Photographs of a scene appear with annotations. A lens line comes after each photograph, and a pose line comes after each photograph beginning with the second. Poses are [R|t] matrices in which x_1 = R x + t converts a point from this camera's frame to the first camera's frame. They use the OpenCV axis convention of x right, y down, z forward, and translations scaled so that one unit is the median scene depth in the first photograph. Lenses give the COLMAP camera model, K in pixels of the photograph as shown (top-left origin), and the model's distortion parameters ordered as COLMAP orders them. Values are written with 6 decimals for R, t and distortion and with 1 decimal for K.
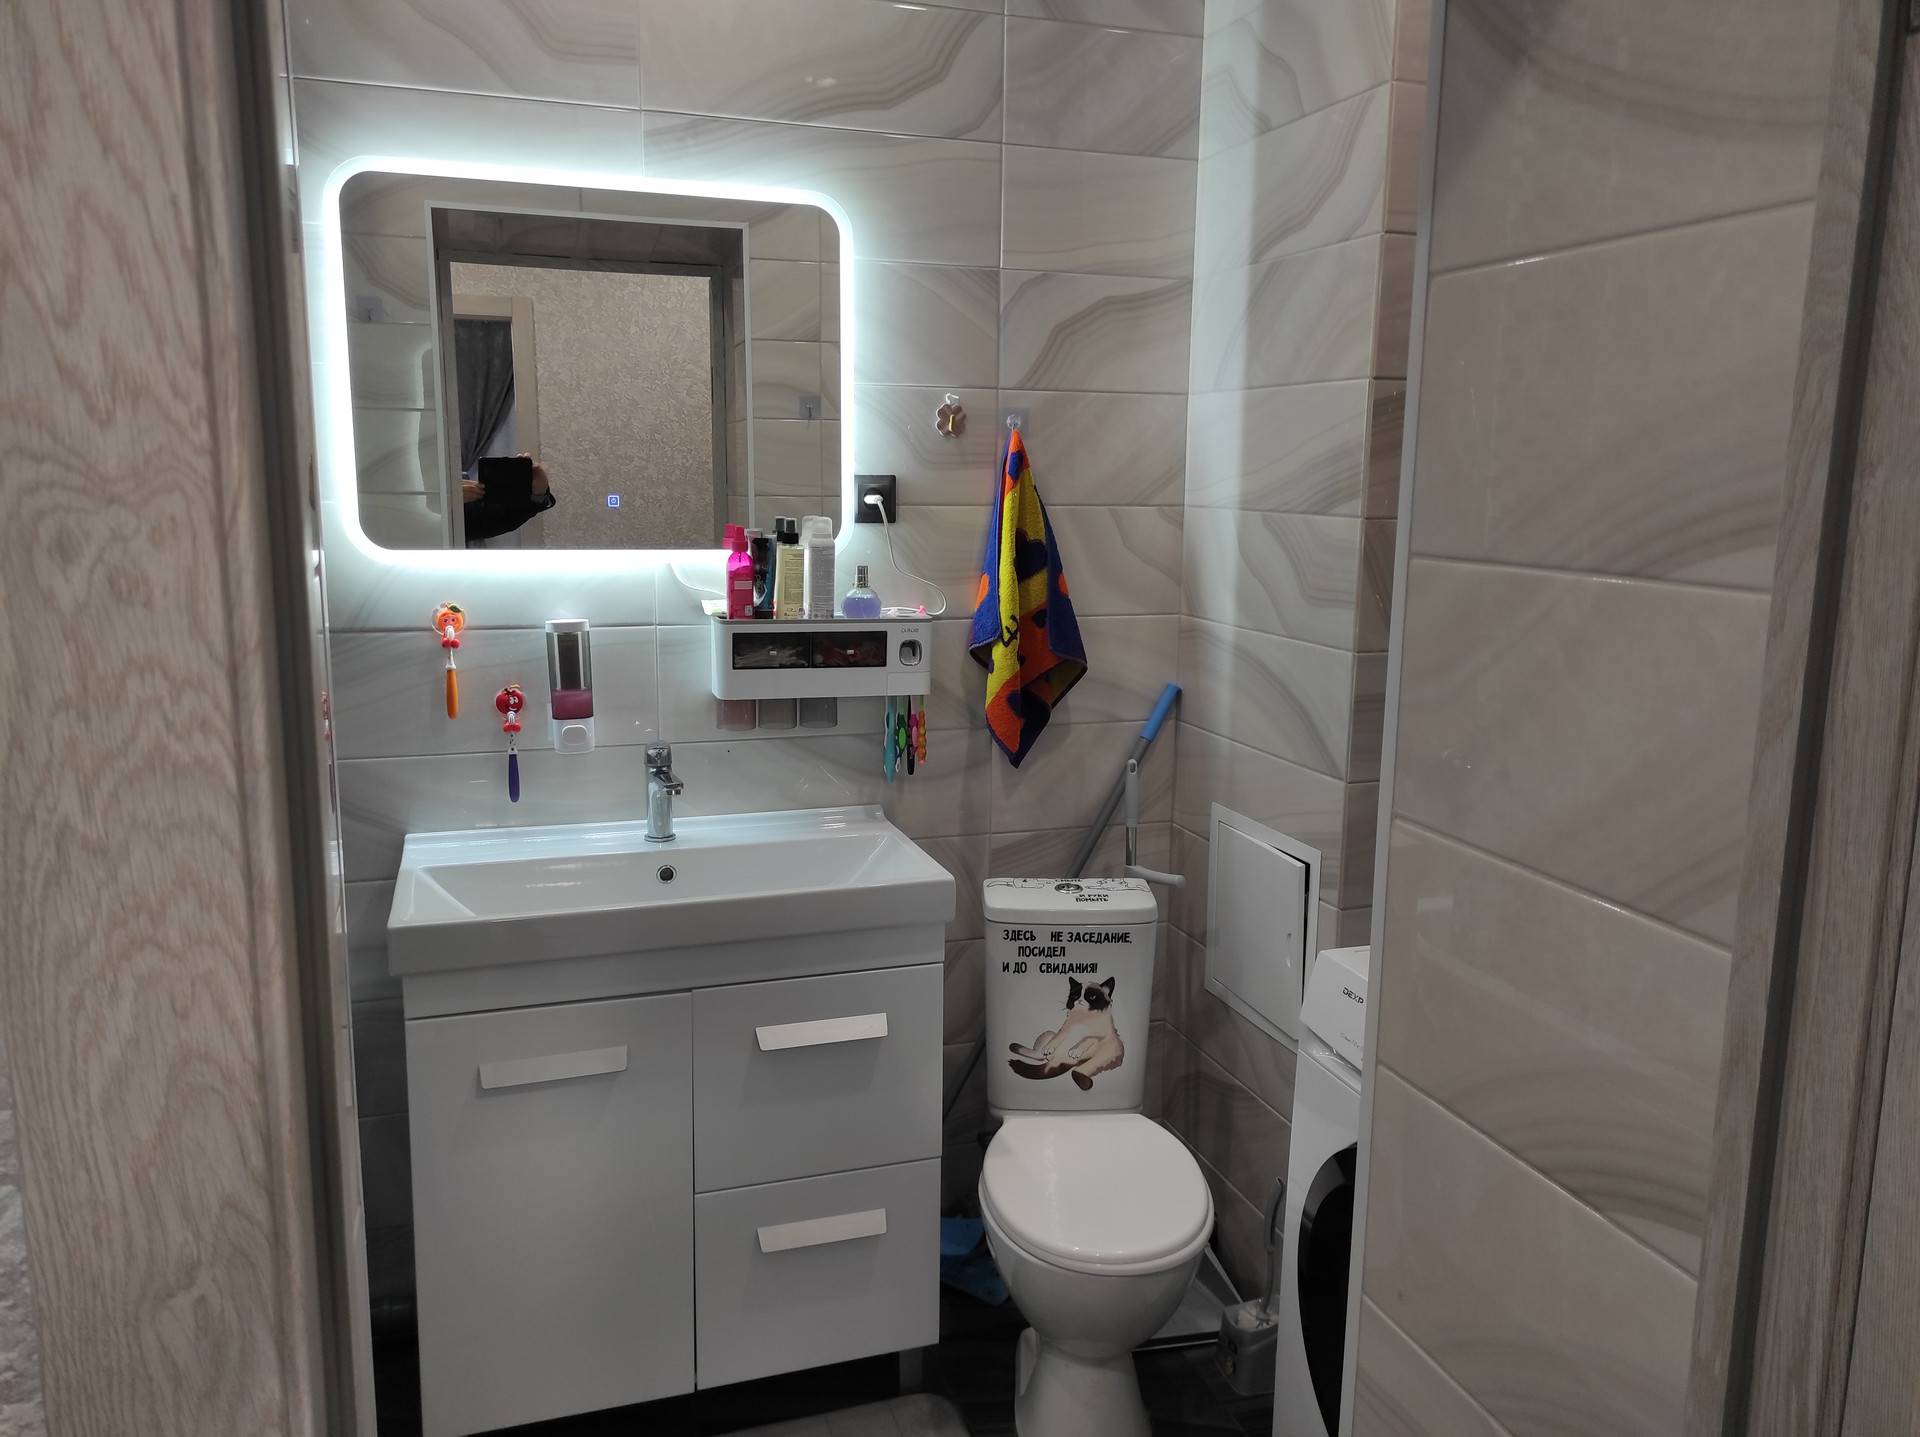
lens RADIAL K [[1408.1, 0, 966.4], [0, 1408.1, 716.3], [0, 0, 1]] dist [0.044236, -0.032410]
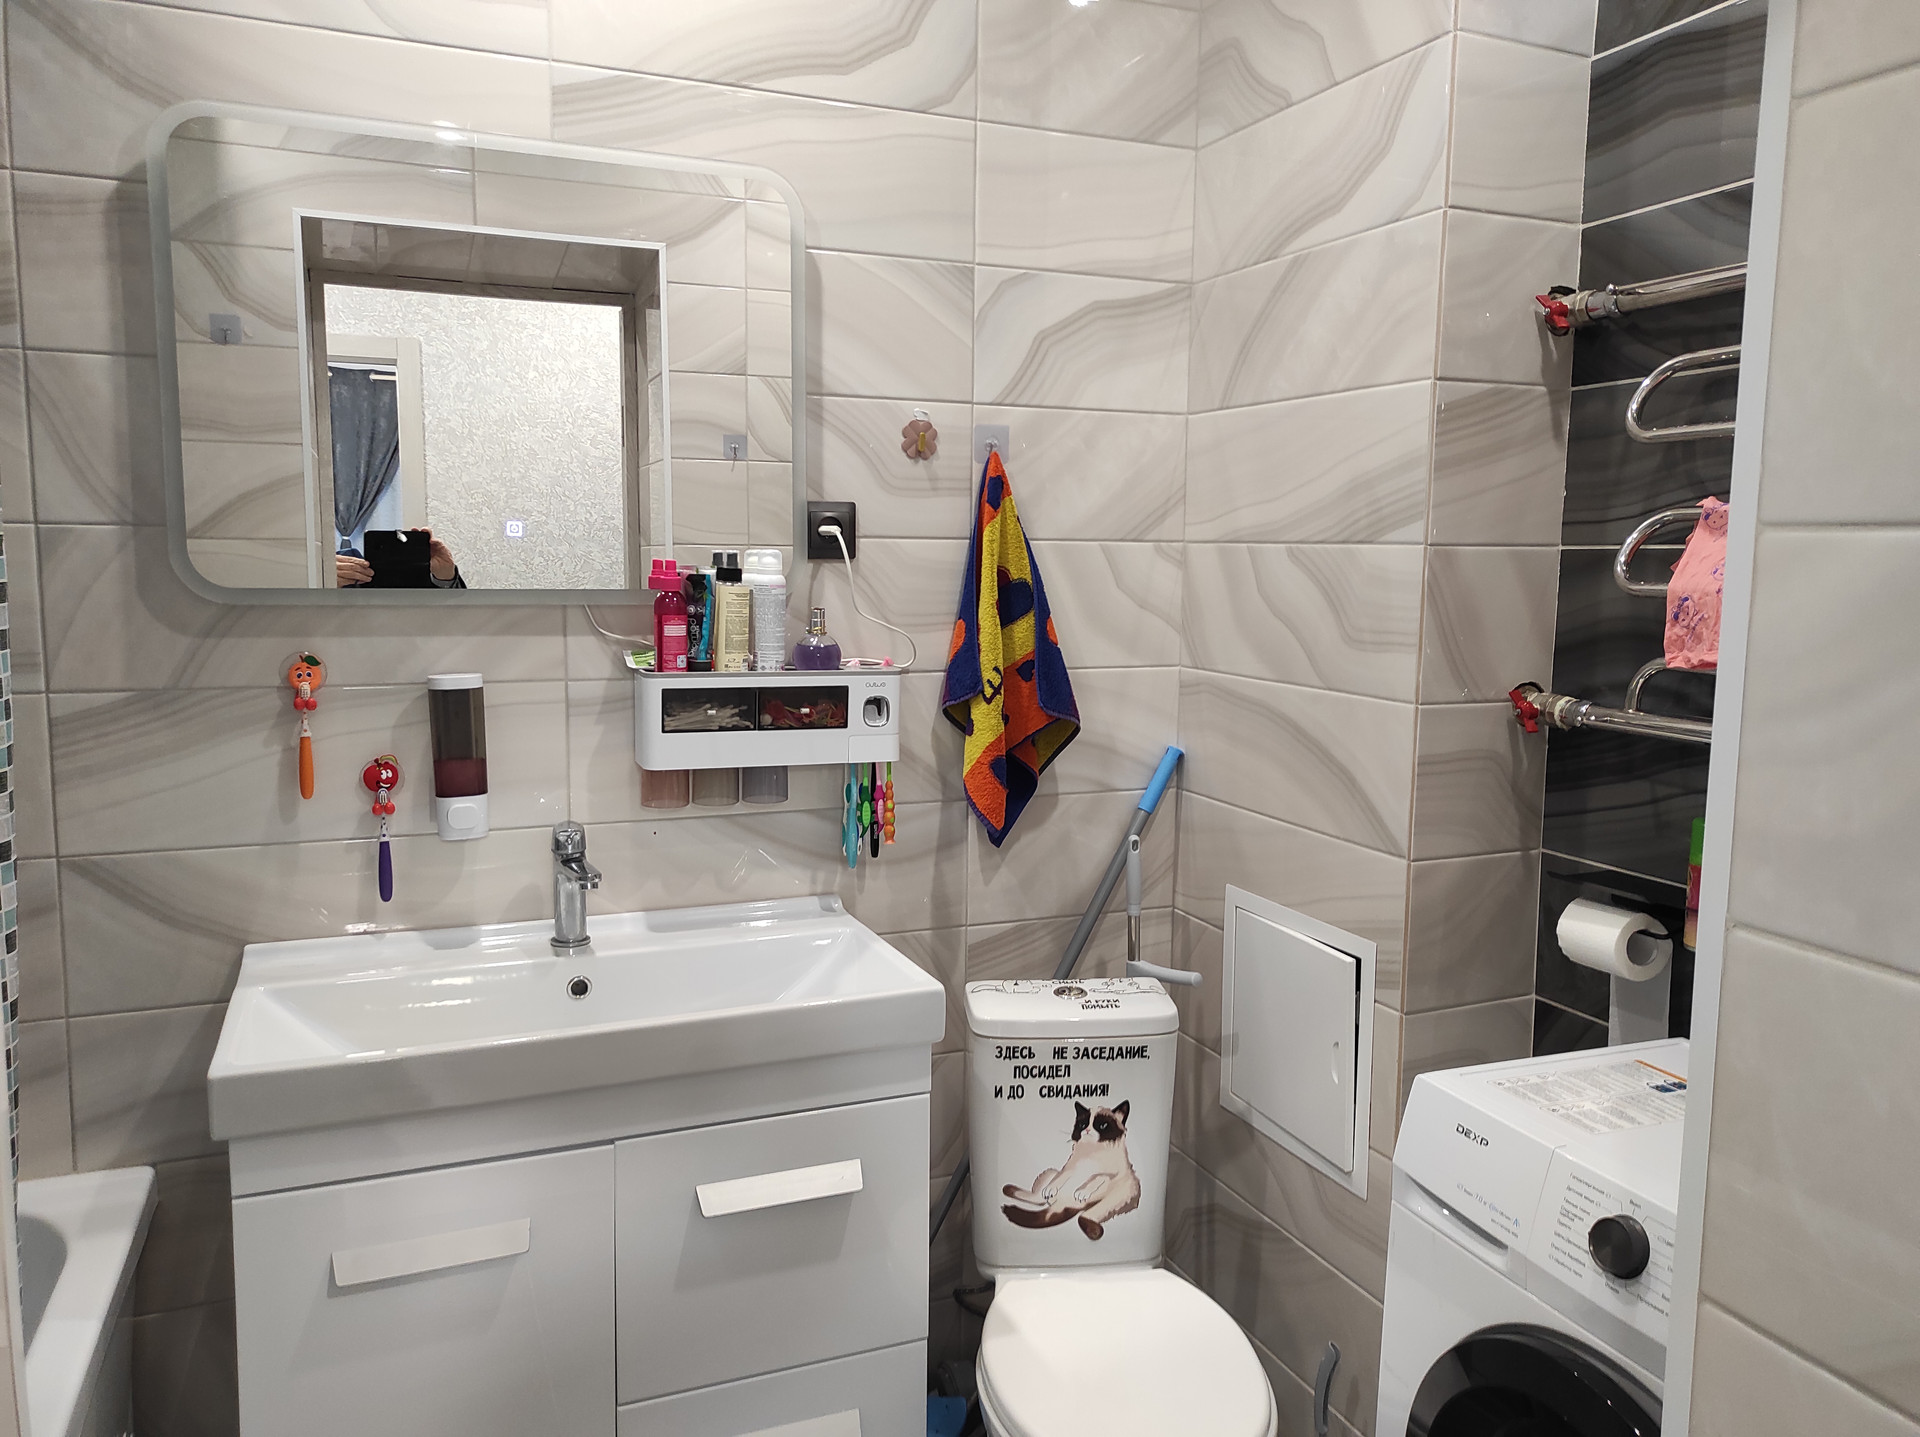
lens RADIAL K [[1408.1, 0, 966.4], [0, 1408.1, 716.3], [0, 0, 1]] dist [0.044236, -0.032410]
pose [[0.997468, -0.008170, 0.070650, -0.045668], [0.011864, 0.998575, -0.052036, 0.001832], [-0.070124, 0.052742, 0.996143, 0.164386]]
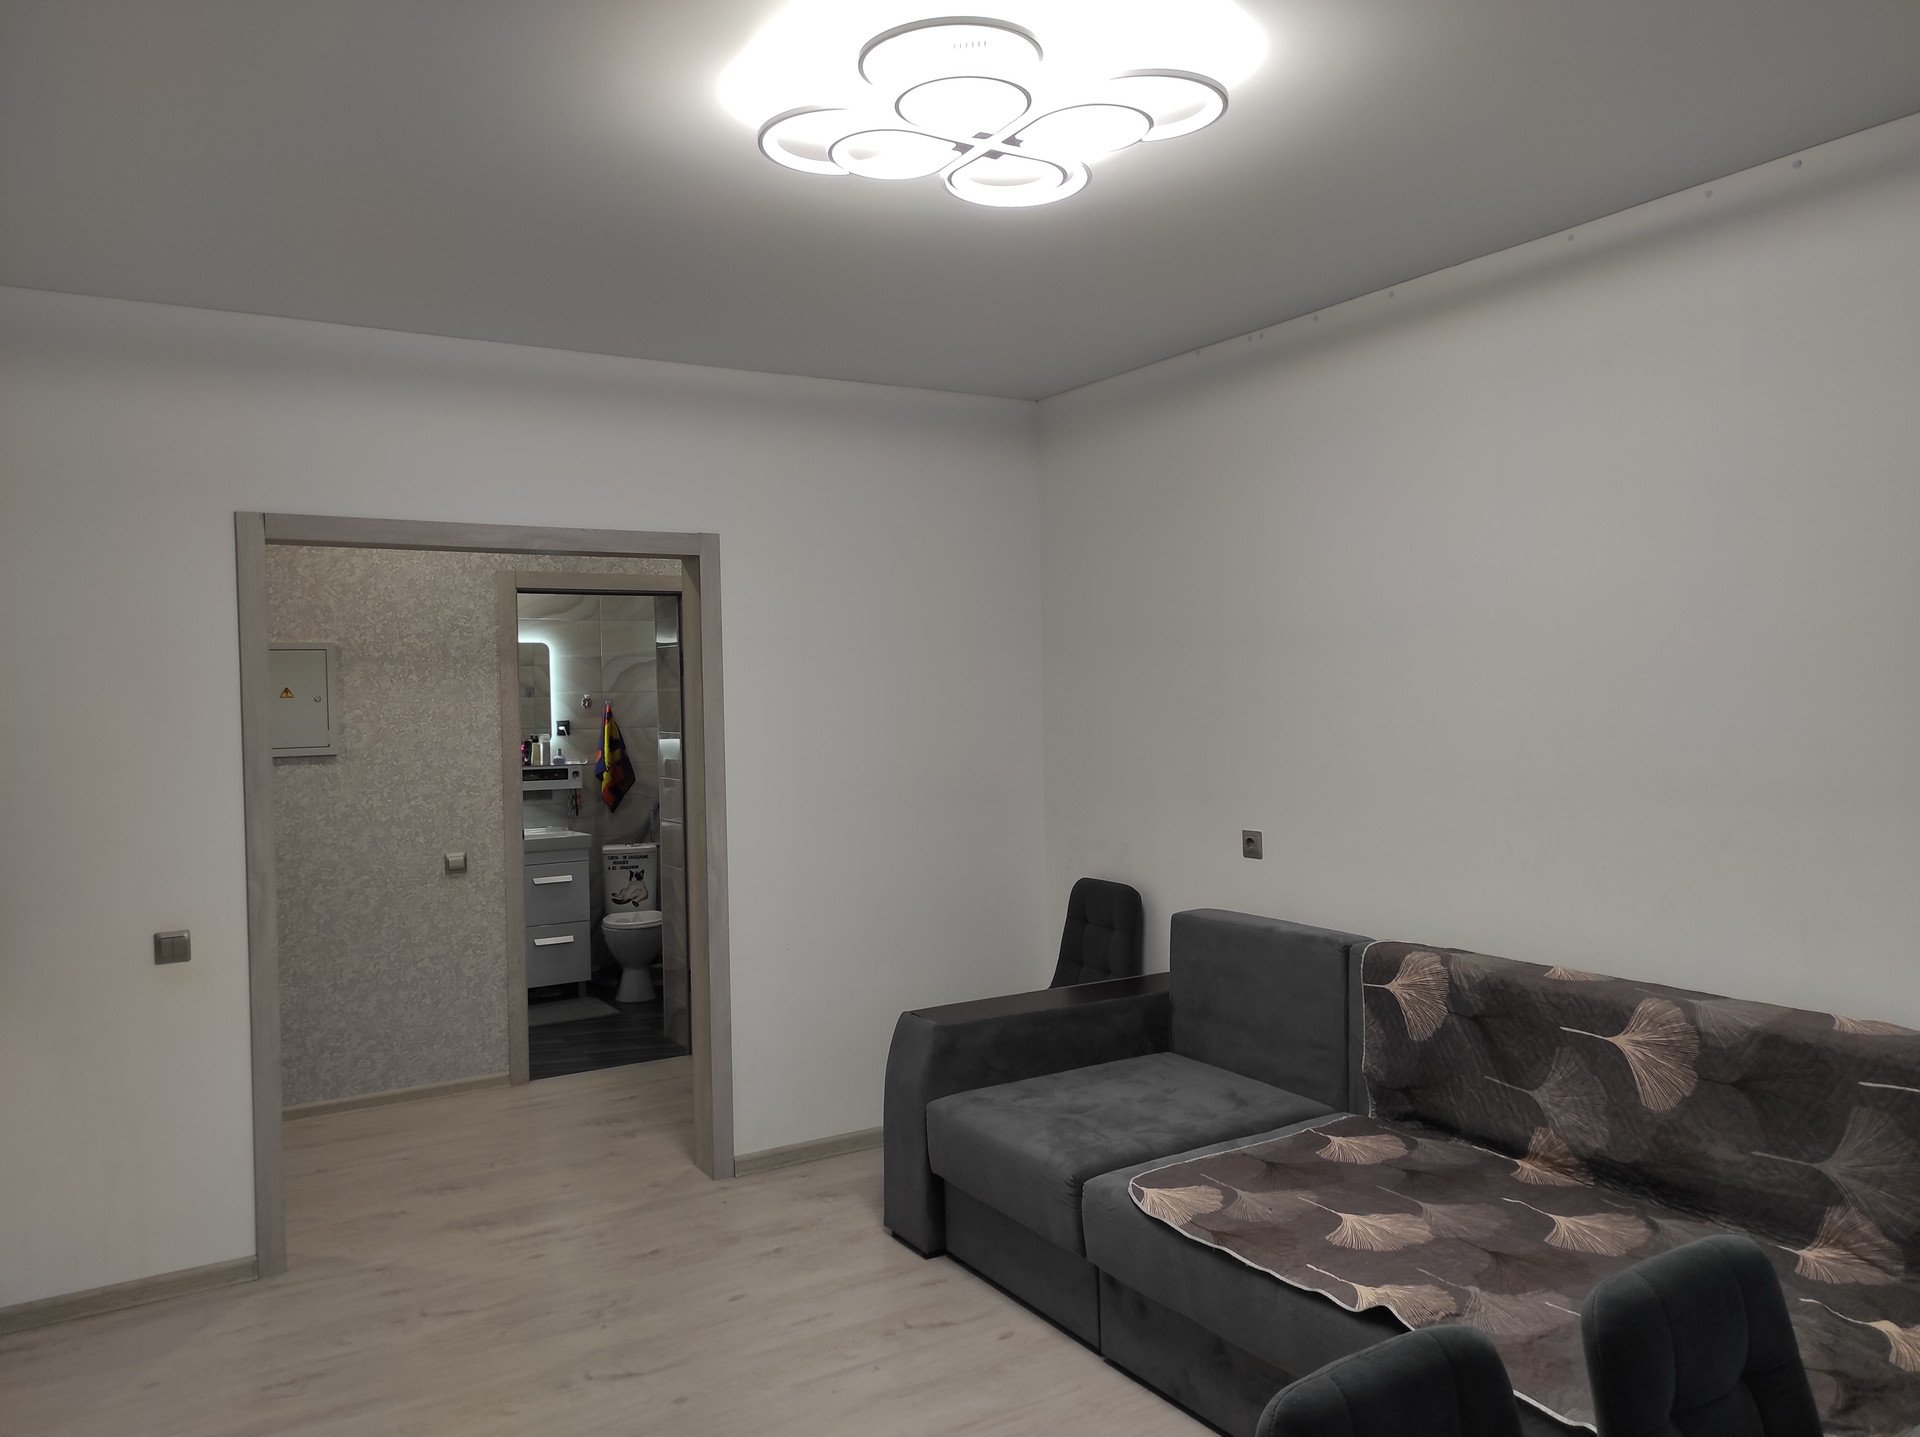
lens RADIAL K [[1408.1, 0, 966.4], [0, 1408.1, 716.3], [0, 0, 1]] dist [0.044236, -0.032410]
pose [[0.971822, -0.036321, 0.232902, 0.079666], [0.072351, 0.986325, -0.148083, 0.362774], [-0.224338, 0.160761, 0.961160, -2.302420]]
